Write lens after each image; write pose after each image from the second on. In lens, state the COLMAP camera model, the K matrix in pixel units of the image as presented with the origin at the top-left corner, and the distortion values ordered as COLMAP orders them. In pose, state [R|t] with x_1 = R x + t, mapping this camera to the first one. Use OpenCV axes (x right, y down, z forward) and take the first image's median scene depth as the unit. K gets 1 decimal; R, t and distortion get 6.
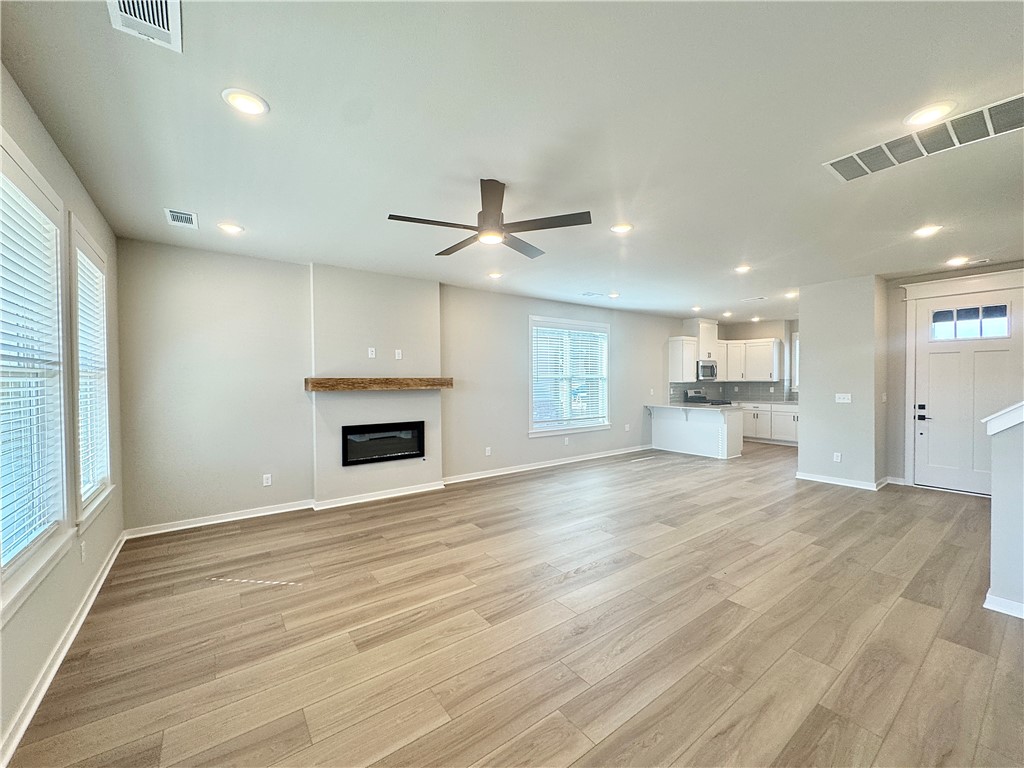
lens RADIAL K [[409.4, 0, 511.7], [0, 409.4, 385.1], [0, 0, 1]] dist [-0.002160, -0.000373]
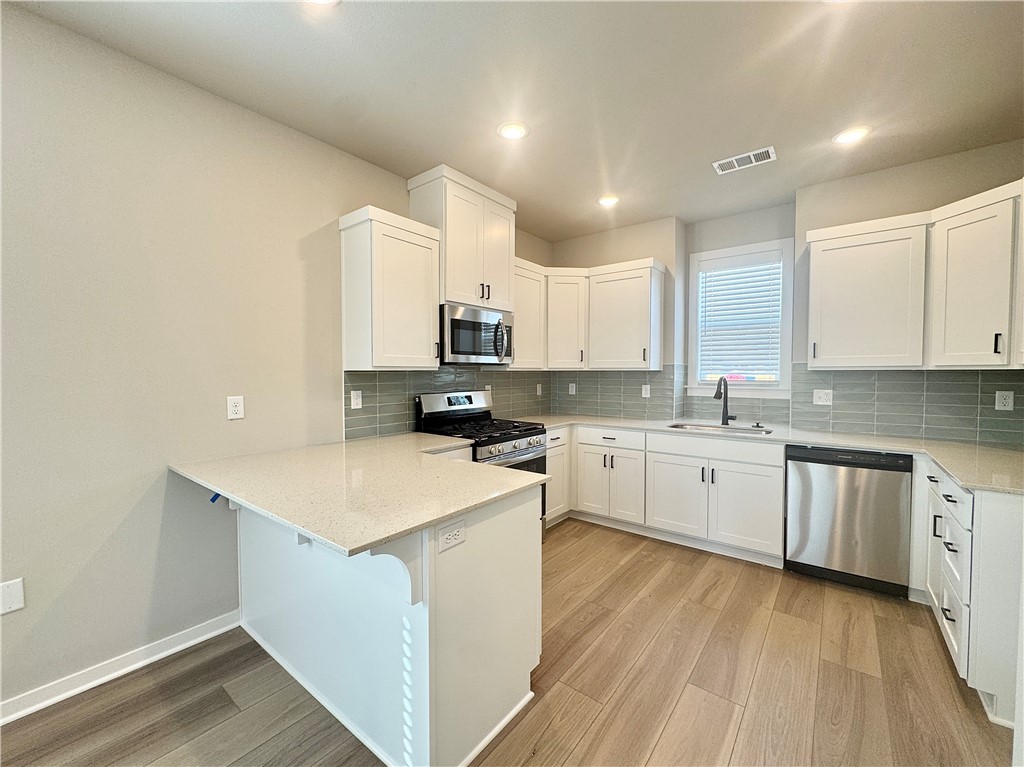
lens RADIAL K [[421.5, 0, 512.0], [0, 421.5, 383.5], [0, 0, 1]] dist [0.000383, 0.000161]
pose [[0.962995, -0.001698, 0.269515, 0.711160], [-0.001285, 0.999940, 0.010891, -0.001111], [-0.269517, -0.010834, 0.962935, 1.138688]]
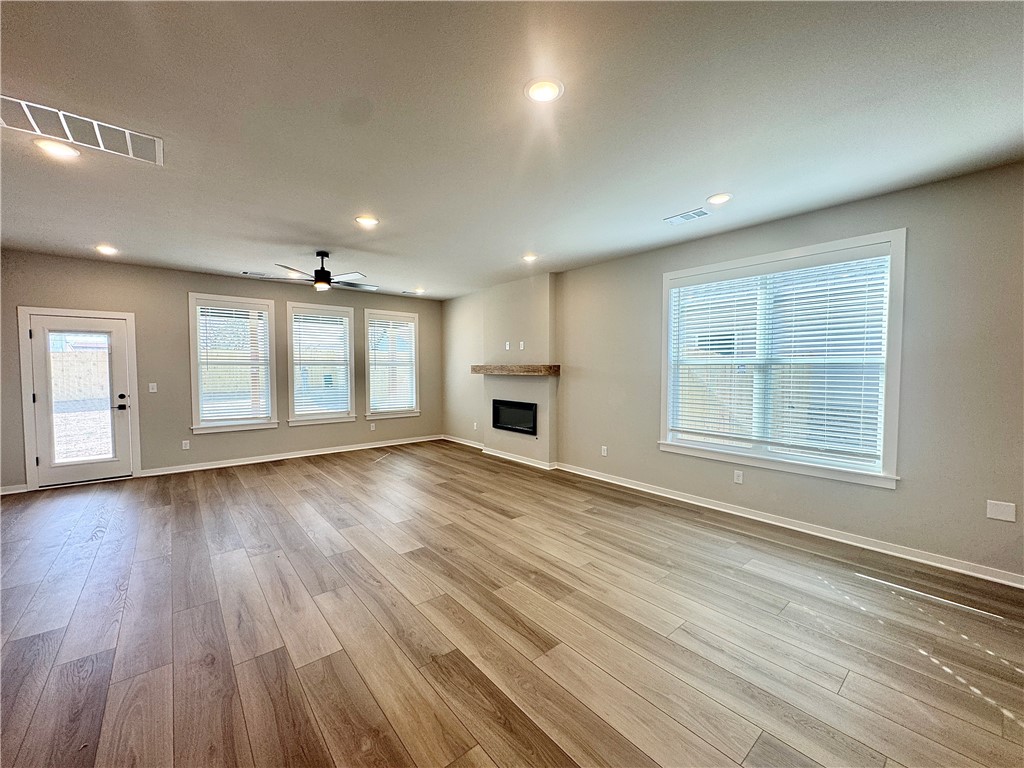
lens RADIAL K [[409.4, 0, 511.7], [0, 409.4, 385.1], [0, 0, 1]] dist [-0.002160, -0.000373]
pose [[0.061533, 0.048491, -0.996926, 0.903098], [-0.014240, 0.998760, 0.047701, -0.015552], [0.998003, 0.011261, 0.062147, 0.877292]]
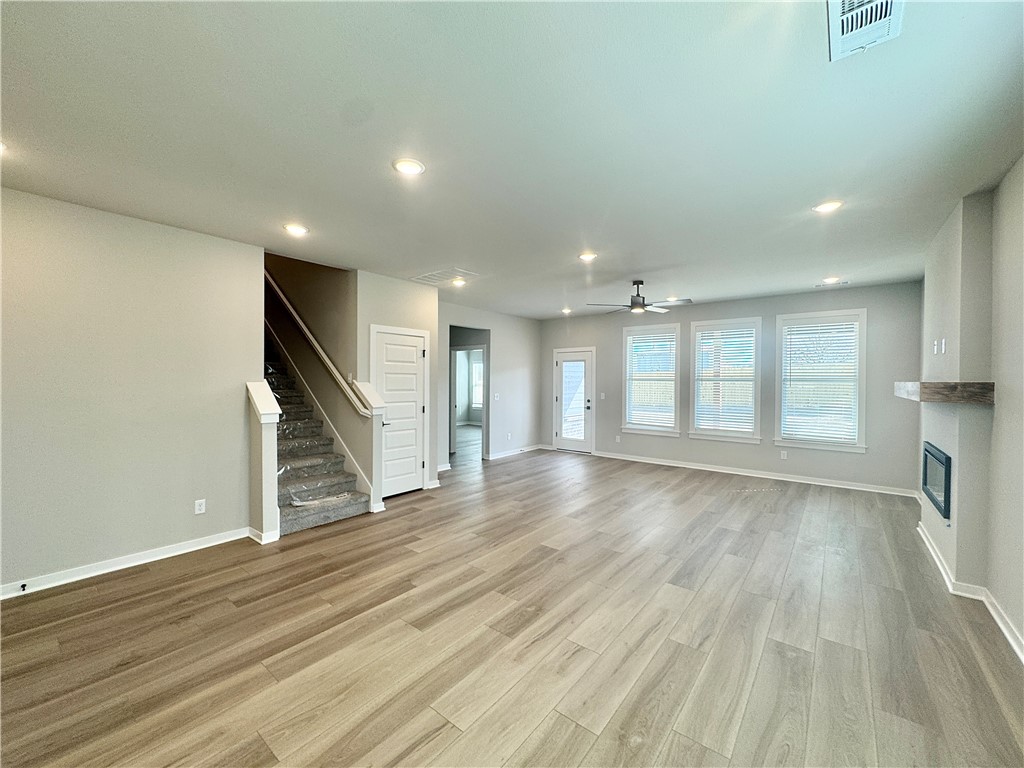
lens RADIAL K [[409.4, 0, 511.7], [0, 409.4, 385.1], [0, 0, 1]] dist [-0.002160, -0.000373]
pose [[-0.966641, 0.003702, -0.256108, 0.530706], [-0.003376, 0.999625, 0.027190, -0.027816], [0.256112, 0.027147, -0.966266, 1.414492]]
